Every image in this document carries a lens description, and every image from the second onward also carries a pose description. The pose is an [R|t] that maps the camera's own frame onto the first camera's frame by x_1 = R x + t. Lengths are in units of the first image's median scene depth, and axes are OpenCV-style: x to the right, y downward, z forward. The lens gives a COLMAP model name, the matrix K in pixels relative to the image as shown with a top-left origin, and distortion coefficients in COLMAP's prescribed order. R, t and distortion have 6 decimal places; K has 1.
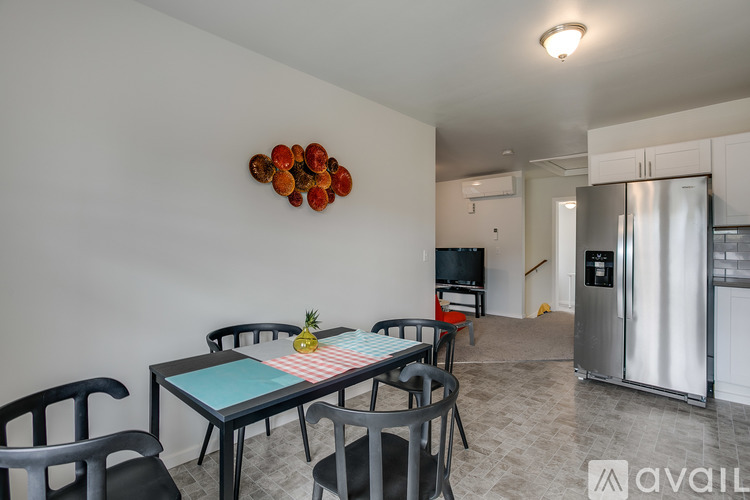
lens RADIAL K [[373.7, 0, 375.0], [0, 373.7, 250.0], [0, 0, 1]] dist [0.000331, 0.000143]
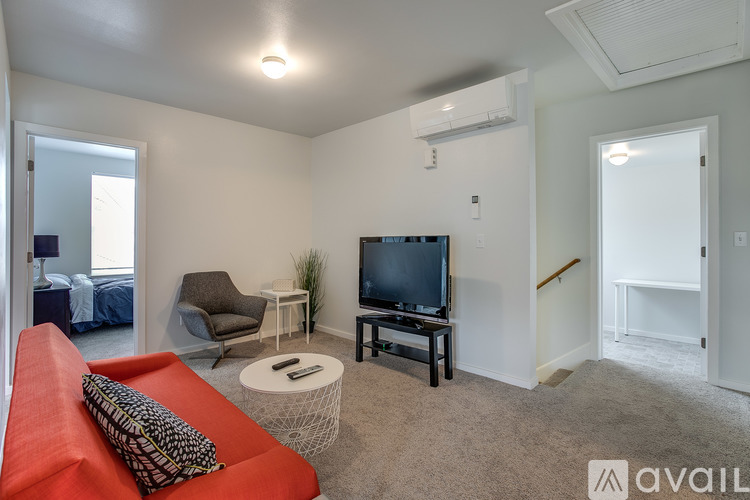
lens RADIAL K [[356.2, 0, 375.0], [0, 356.2, 250.0], [0, 0, 1]] dist [0.000036, -0.000089]
pose [[0.999883, -0.001603, -0.015208, 0.193323], [0.001533, 0.999988, -0.004619, 0.016042], [0.015216, 0.004595, 0.999874, 0.519672]]
